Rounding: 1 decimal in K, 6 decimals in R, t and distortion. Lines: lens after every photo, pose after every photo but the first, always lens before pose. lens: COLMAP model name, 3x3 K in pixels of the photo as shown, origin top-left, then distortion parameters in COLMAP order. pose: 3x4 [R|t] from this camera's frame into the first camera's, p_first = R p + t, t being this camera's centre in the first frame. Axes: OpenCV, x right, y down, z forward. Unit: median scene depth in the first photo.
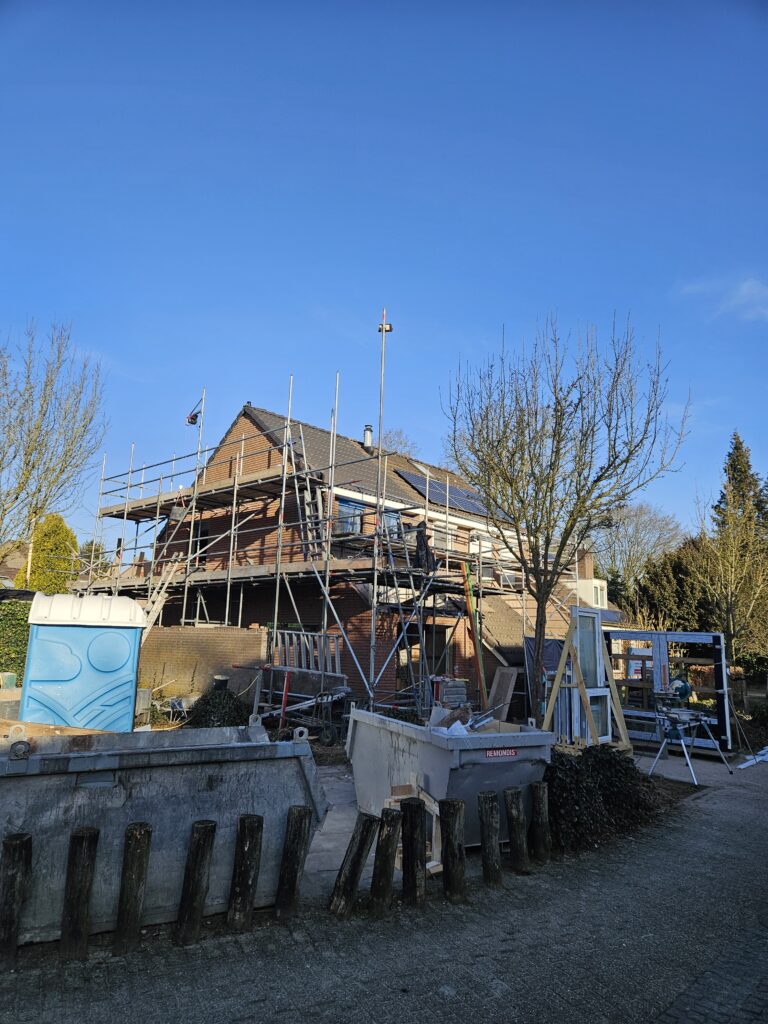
lens RADIAL K [[686.7, 0, 385.5], [0, 686.7, 512.8], [0, 0, 1]] dist [0.035682, -0.013764]
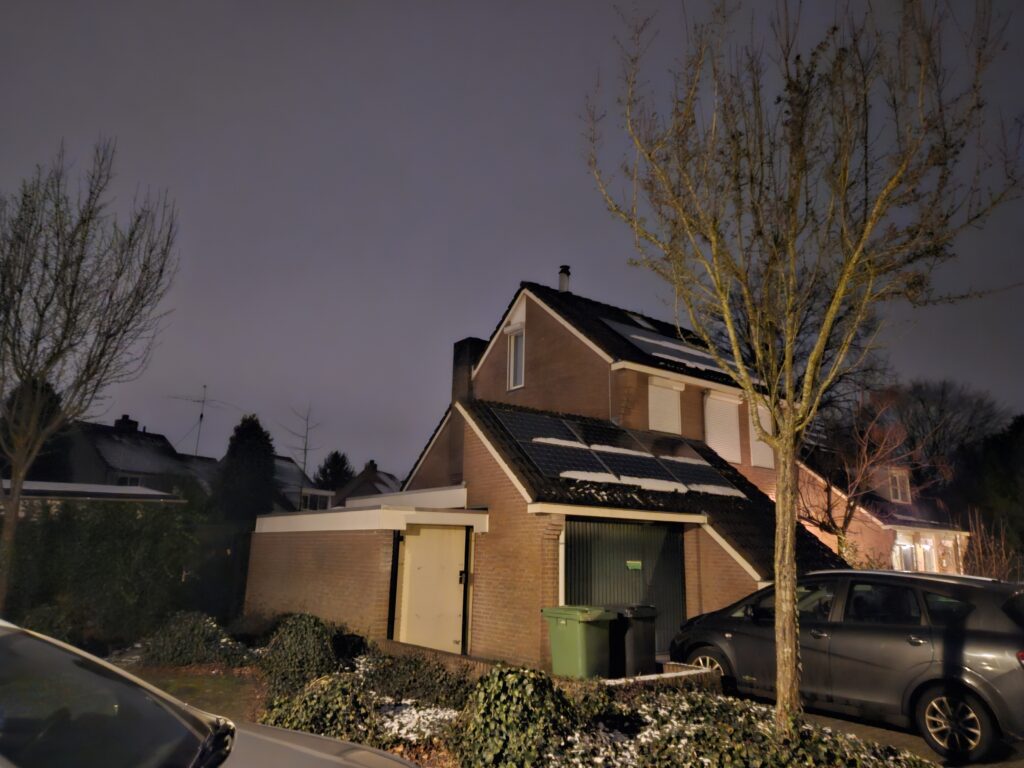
lens RADIAL K [[686.7, 0, 553.2], [0, 686.7, 394.5], [0, 0, 1]] dist [0.035682, -0.013764]
pose [[0.986862, -0.056836, -0.151241, 0.138124], [0.050201, 0.997617, -0.047338, 0.100598], [0.153572, 0.039123, 0.987363, 0.465263]]
